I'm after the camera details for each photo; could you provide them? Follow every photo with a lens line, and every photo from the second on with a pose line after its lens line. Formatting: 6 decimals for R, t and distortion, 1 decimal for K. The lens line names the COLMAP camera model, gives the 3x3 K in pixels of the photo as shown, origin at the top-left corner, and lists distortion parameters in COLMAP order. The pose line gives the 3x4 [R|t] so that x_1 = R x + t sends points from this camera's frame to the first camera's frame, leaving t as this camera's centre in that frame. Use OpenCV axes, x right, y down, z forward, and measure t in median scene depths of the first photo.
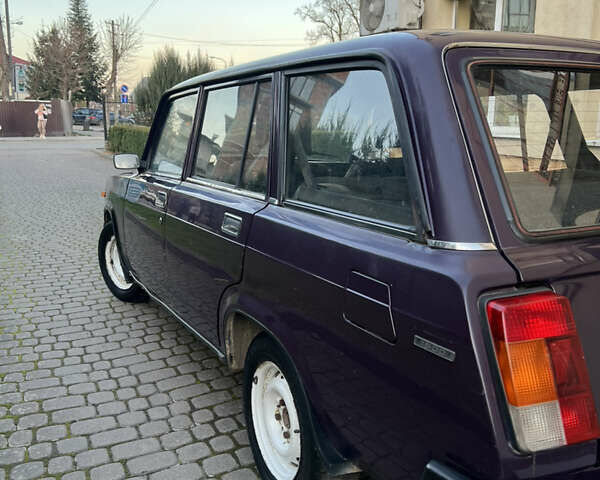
lens RADIAL K [[583.9, 0, 300.0], [0, 583.9, 240.0], [0, 0, 1]] dist [0.009231, -0.003208]
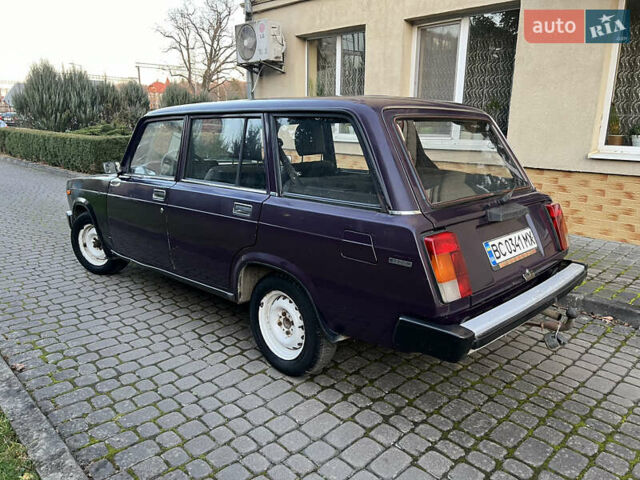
lens RADIAL K [[468.2, 0, 320.0], [0, 468.2, 240.0], [0, 0, 1]] dist [0.002321, -0.001117]
pose [[0.945933, -0.072909, 0.316062, -0.267471], [0.058222, 0.996750, 0.055680, -0.002012], [-0.319094, -0.034267, 0.947103, -0.231756]]
